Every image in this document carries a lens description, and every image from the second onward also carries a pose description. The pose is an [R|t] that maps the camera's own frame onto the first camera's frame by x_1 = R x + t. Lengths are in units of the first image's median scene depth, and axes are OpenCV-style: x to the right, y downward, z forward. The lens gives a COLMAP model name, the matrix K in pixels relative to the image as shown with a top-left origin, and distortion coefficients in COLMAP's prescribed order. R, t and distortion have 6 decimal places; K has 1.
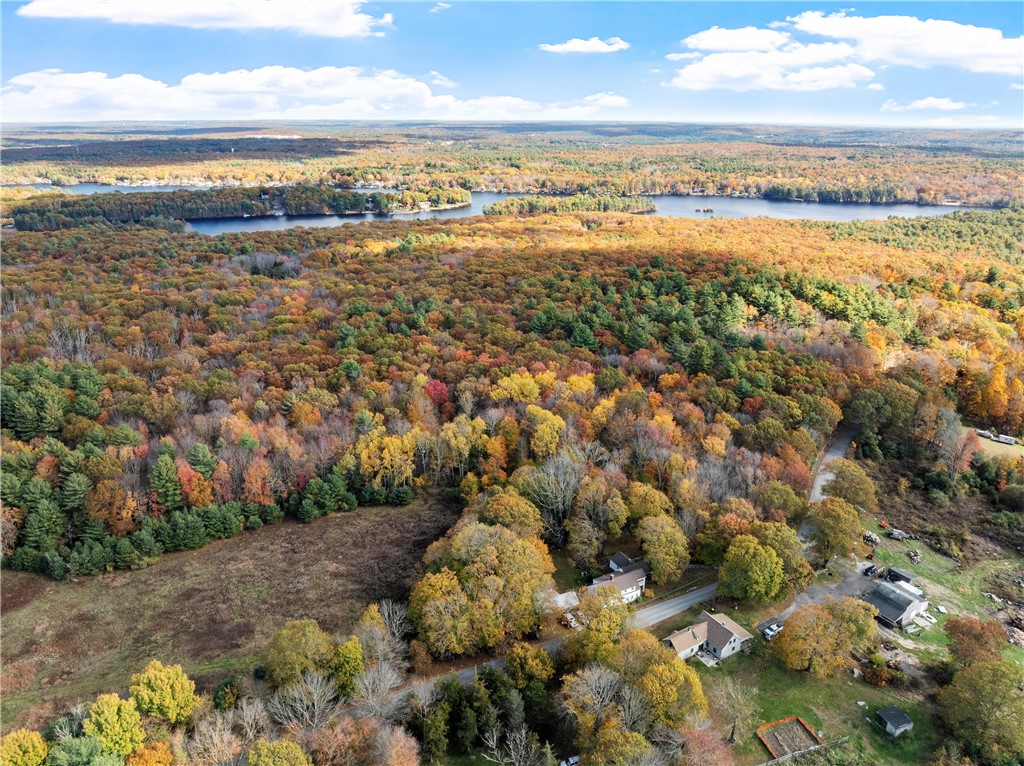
lens RADIAL K [[721.3, 0, 512.0], [0, 721.3, 383.0], [0, 0, 1]] dist [-0.056883, 0.031182]
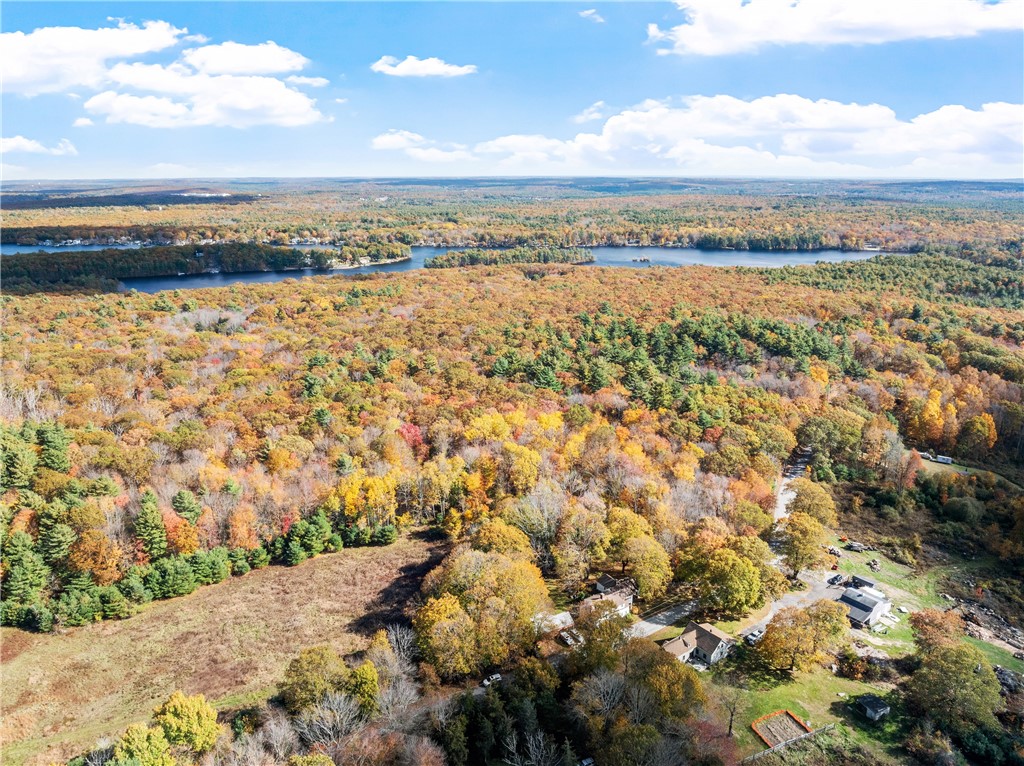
lens RADIAL K [[736.4, 0, 512.0], [0, 736.4, 383.0], [0, 0, 1]] dist [-0.055340, 0.027133]
pose [[0.995774, -0.031827, 0.086144, -0.050273], [0.038325, 0.996457, -0.074863, 0.023561], [-0.083456, 0.077848, 0.993466, -0.053470]]
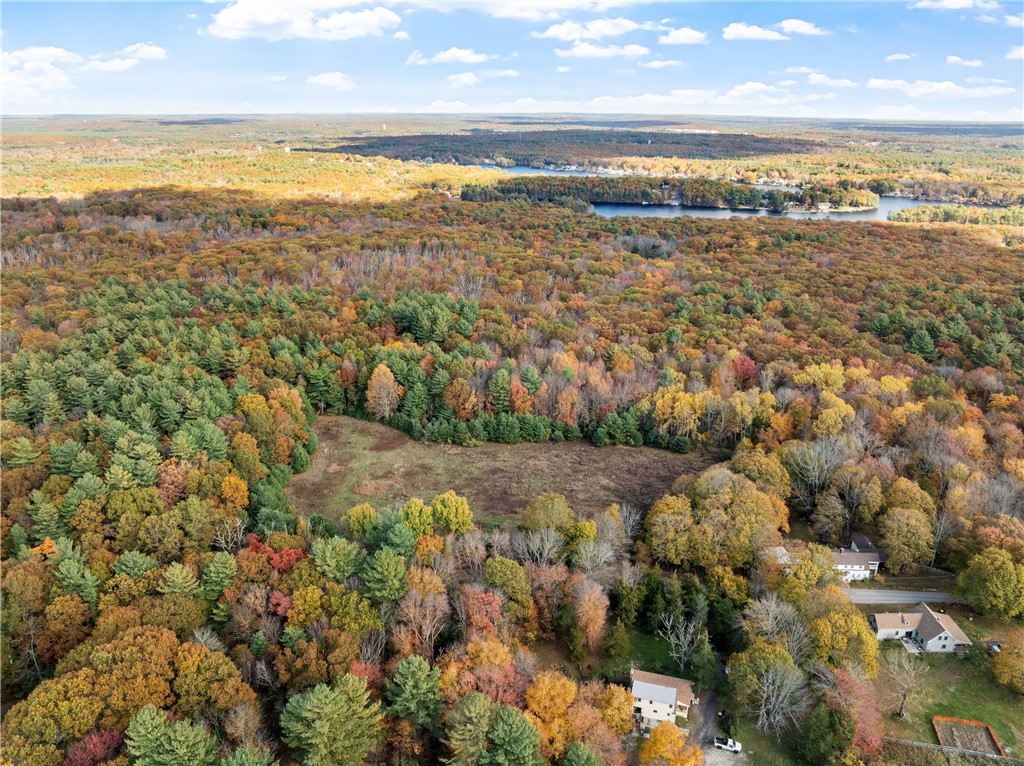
lens RADIAL K [[721.3, 0, 512.0], [0, 721.3, 383.0], [0, 0, 1]] dist [-0.056883, 0.031182]
pose [[0.854272, 0.184028, -0.486162, 0.126226], [-0.181550, 0.981969, 0.052692, 0.043308], [0.487093, 0.043249, 0.872279, -0.097797]]
